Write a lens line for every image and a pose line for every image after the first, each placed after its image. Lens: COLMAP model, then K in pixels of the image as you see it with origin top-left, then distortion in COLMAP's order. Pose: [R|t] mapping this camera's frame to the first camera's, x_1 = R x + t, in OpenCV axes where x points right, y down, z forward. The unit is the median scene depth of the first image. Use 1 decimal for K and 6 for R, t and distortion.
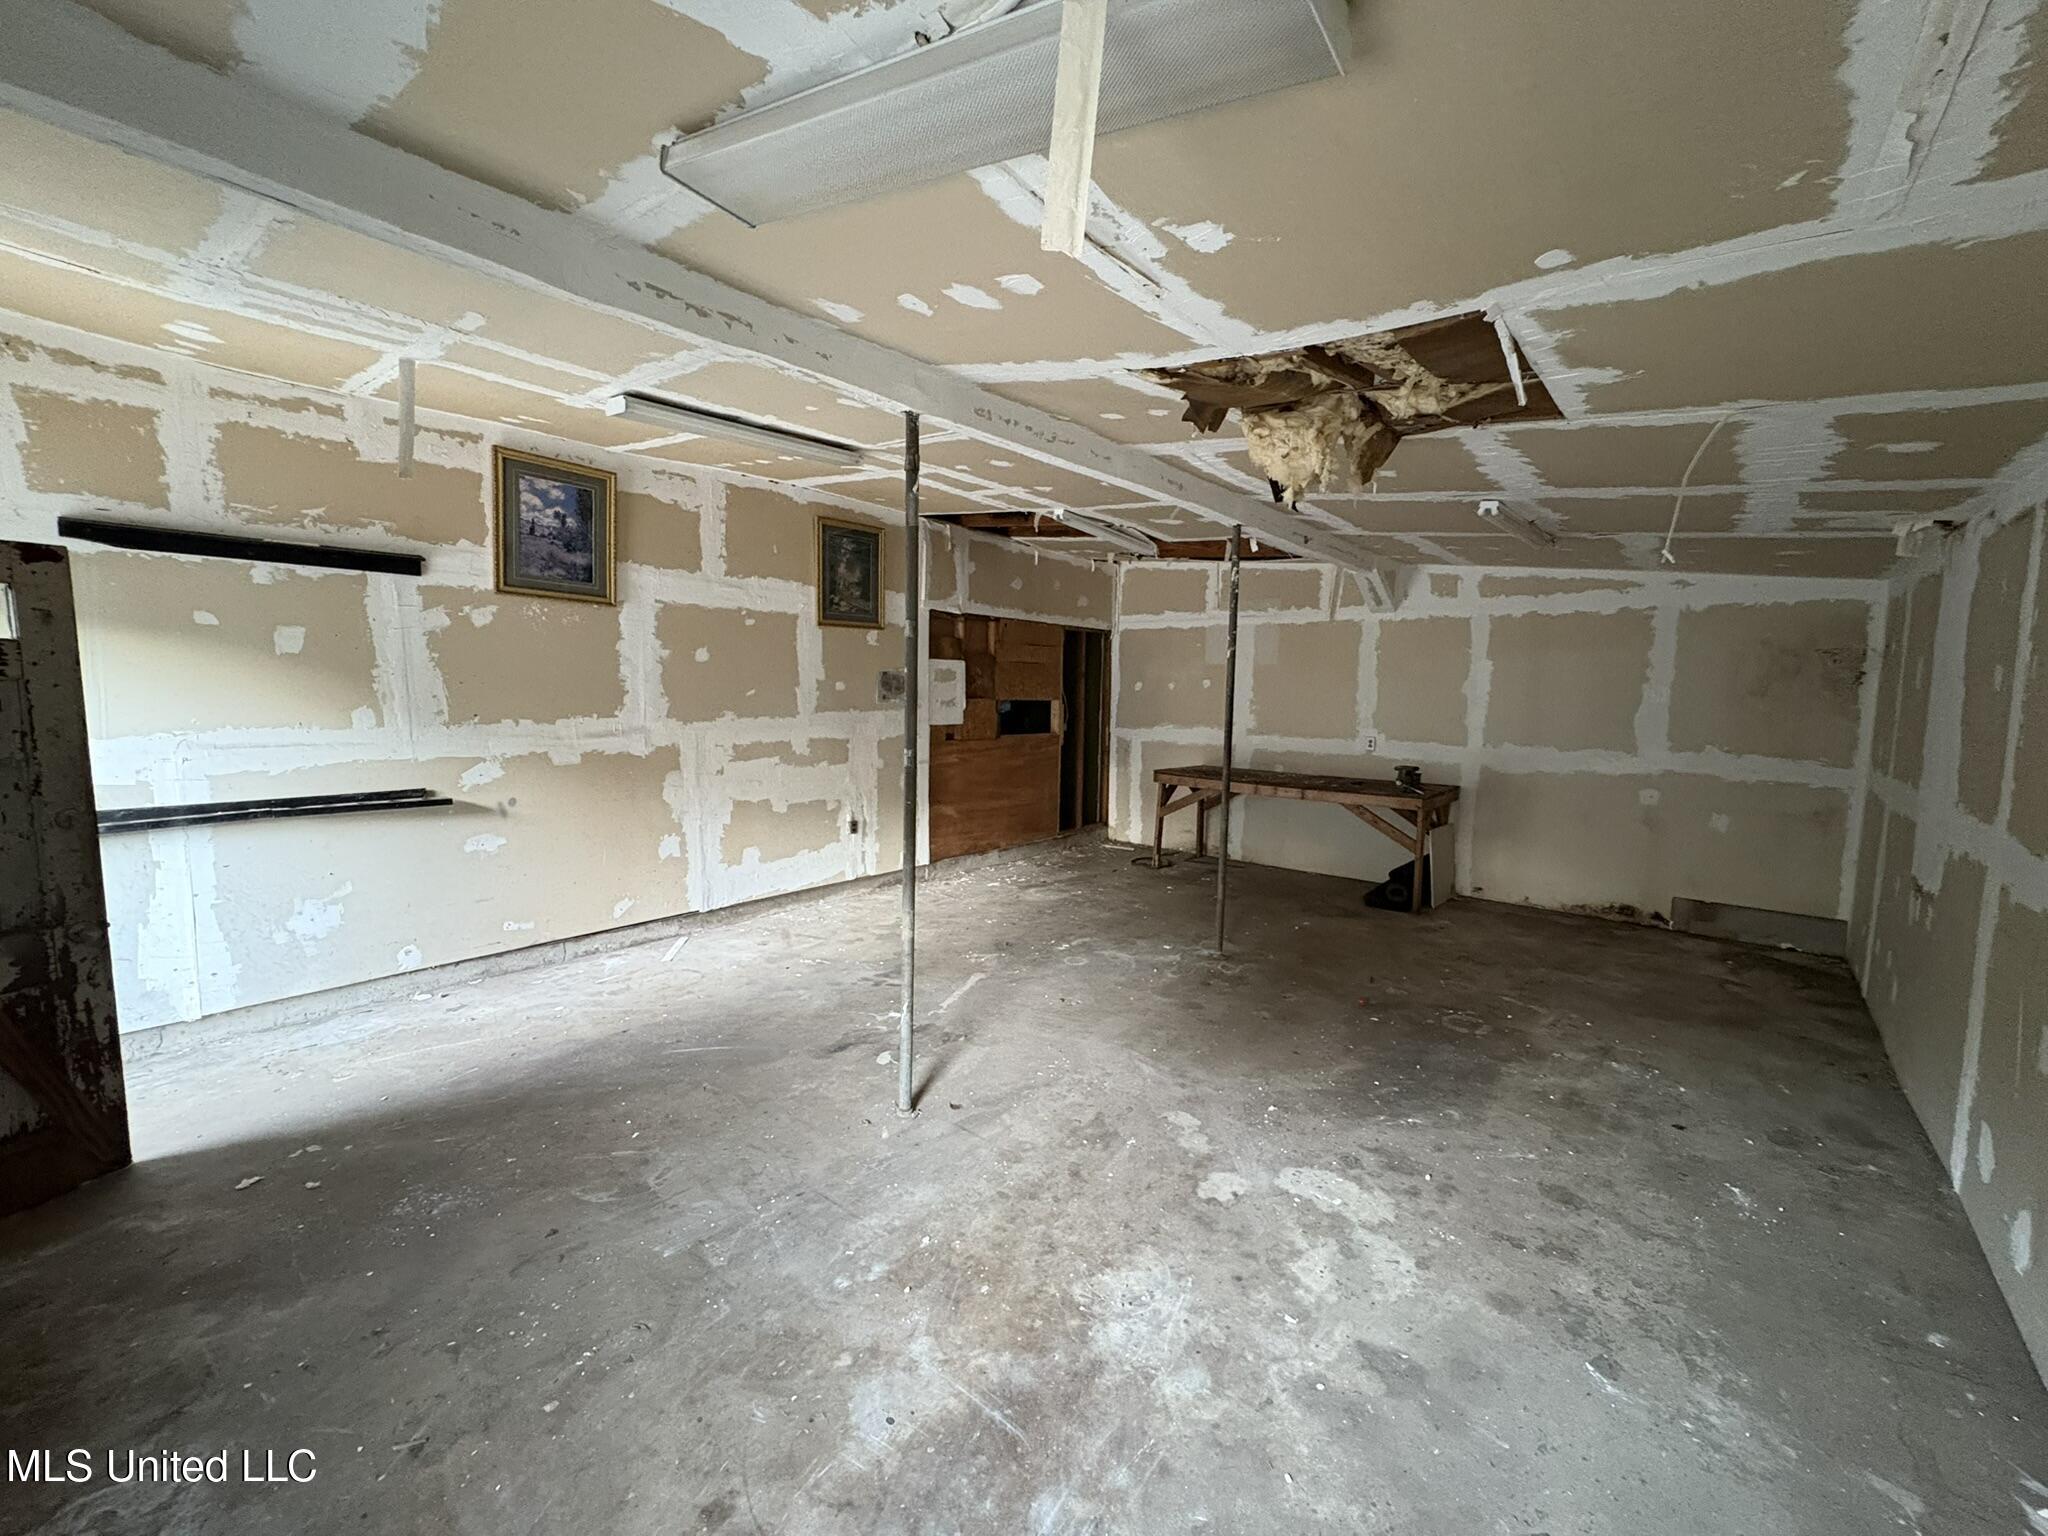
lens RADIAL K [[815.2, 0, 1024.6], [0, 815.2, 765.0], [0, 0, 1]] dist [0.000970, -0.000261]
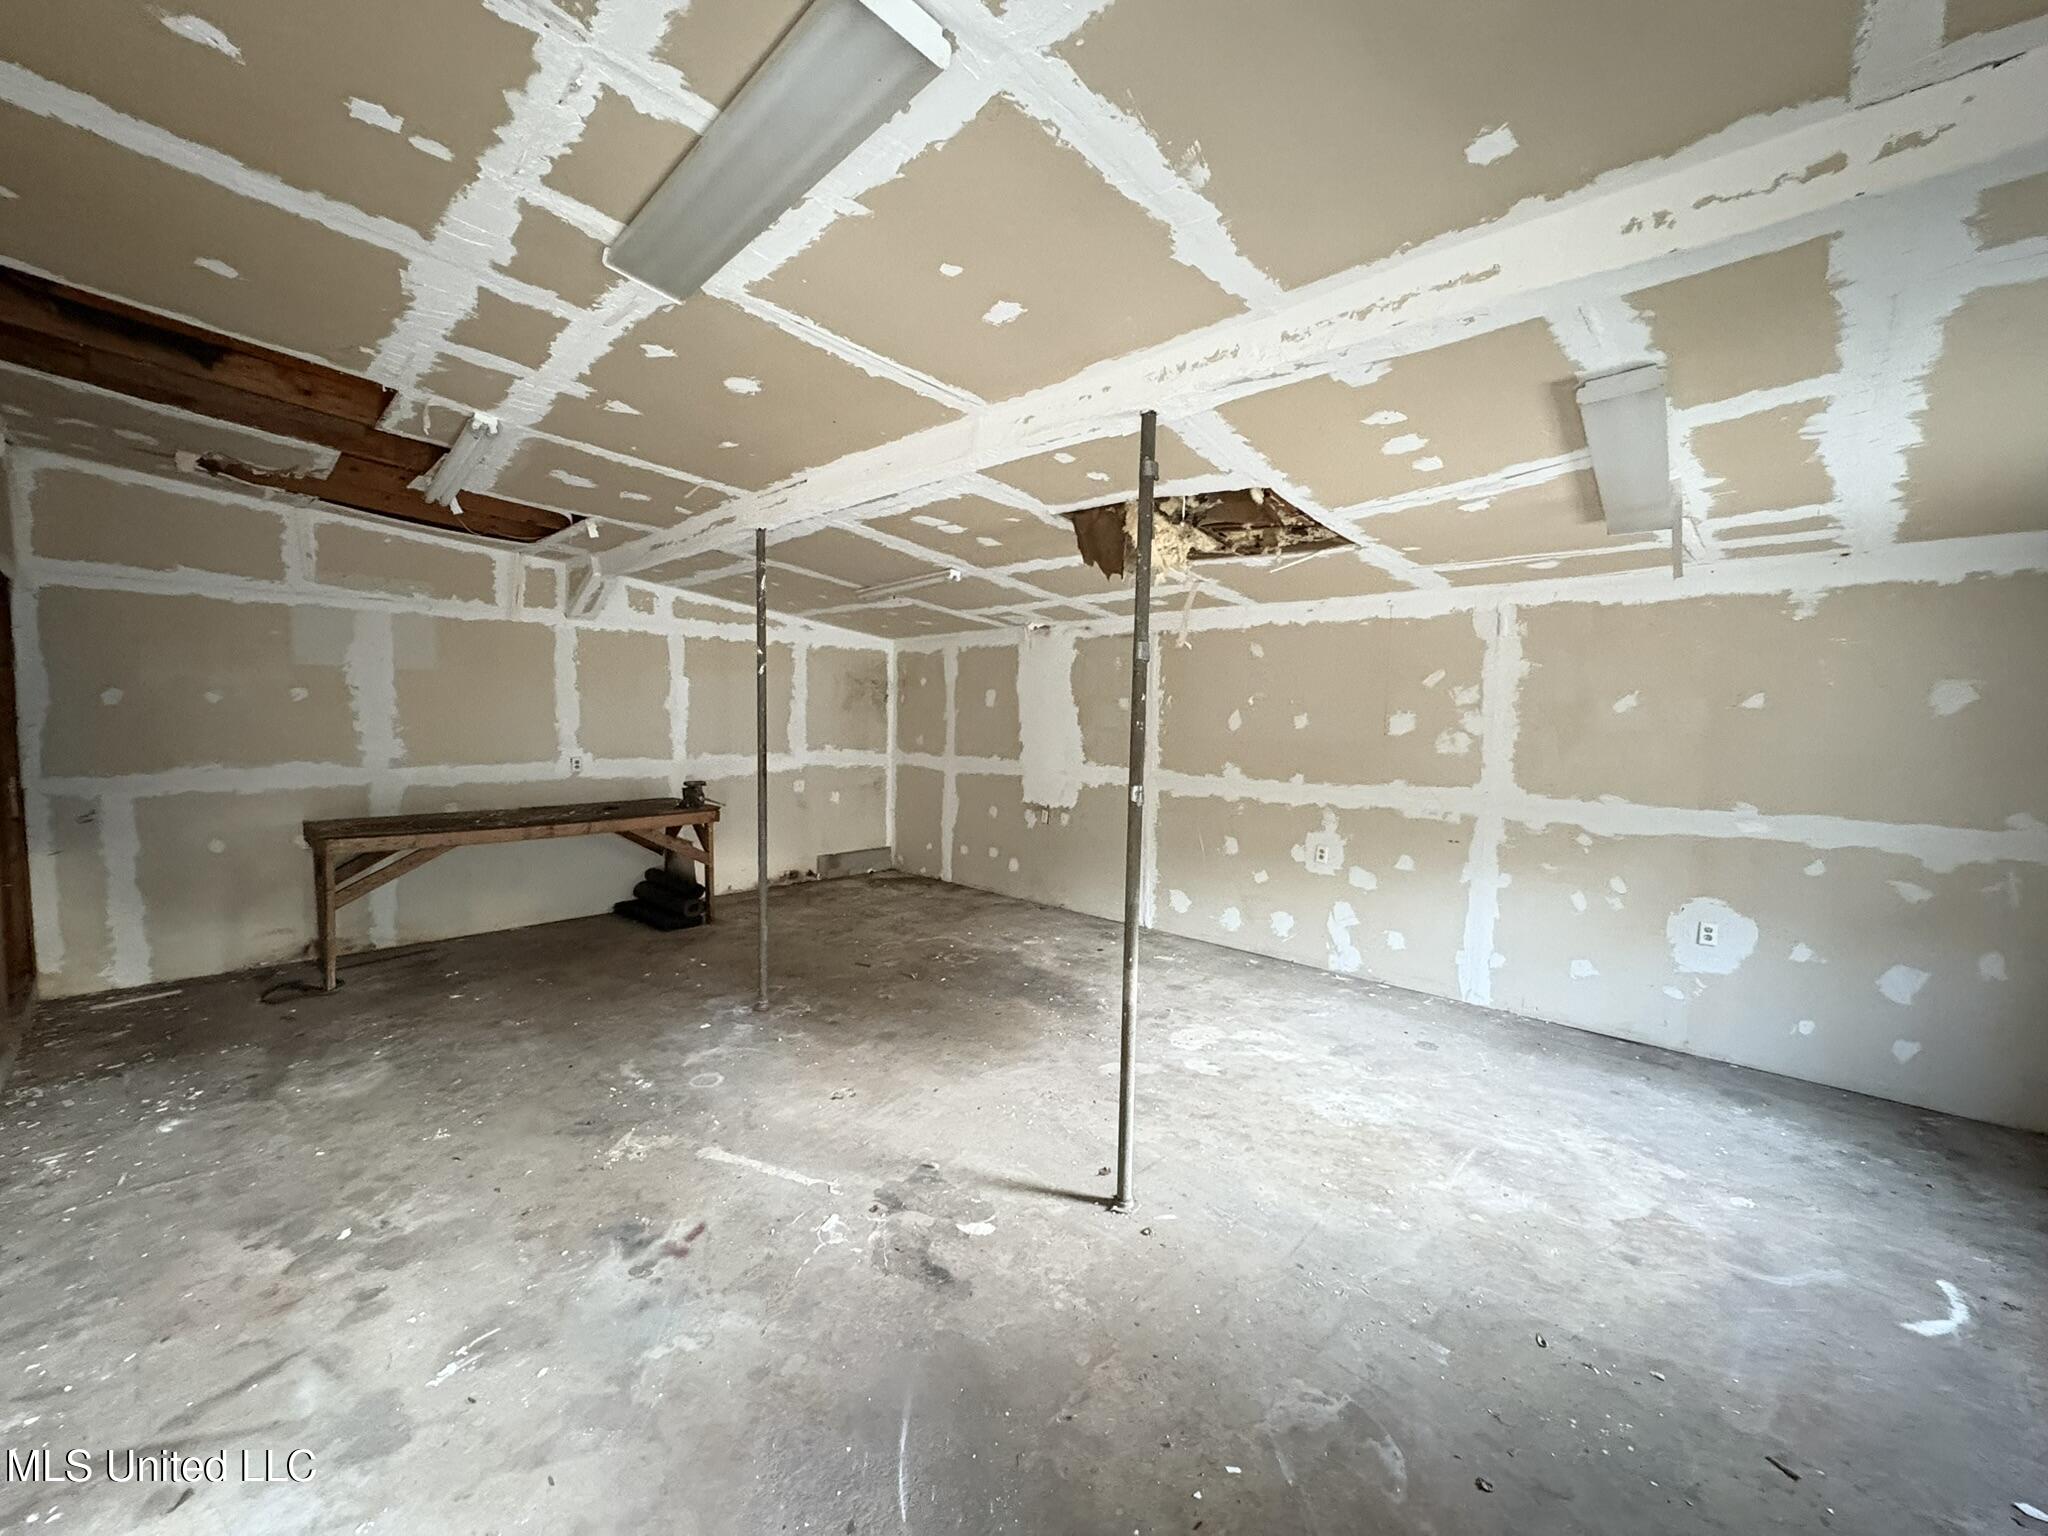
lens RADIAL K [[815.2, 0, 1023.8], [0, 815.2, 765.6], [0, 0, 1]] dist [0.000970, -0.000261]
pose [[0.061982, -0.077794, 0.995041, -0.659743], [0.082854, 0.993918, 0.072545, -0.074405], [-0.994632, 0.077947, 0.068050, 0.677780]]
